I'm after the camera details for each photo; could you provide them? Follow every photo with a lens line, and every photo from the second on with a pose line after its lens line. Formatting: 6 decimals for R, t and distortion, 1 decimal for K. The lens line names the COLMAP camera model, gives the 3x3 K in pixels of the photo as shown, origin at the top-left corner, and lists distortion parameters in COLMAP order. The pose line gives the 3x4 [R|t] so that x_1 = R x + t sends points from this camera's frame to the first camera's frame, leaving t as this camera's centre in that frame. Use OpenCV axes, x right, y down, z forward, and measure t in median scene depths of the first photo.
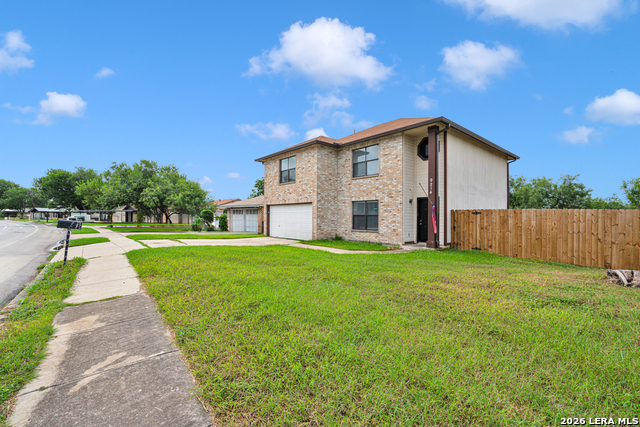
lens RADIAL K [[285.9, 0, 318.6], [0, 285.9, 216.3], [0, 0, 1]] dist [-0.000835, -0.000332]
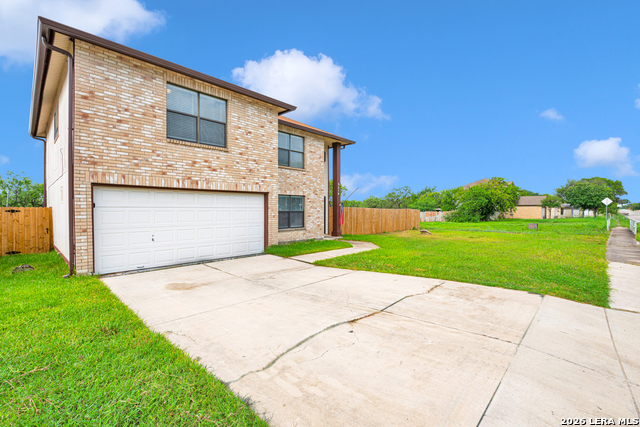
lens RADIAL K [[285.9, 0, 320.7], [0, 285.9, 212.5], [0, 0, 1]] dist [-0.000835, -0.000332]
pose [[-0.137009, -0.014240, 0.990467, -0.749569], [0.001021, 0.999894, 0.014517, -0.014498], [-0.990569, 0.003001, -0.136980, 1.068044]]
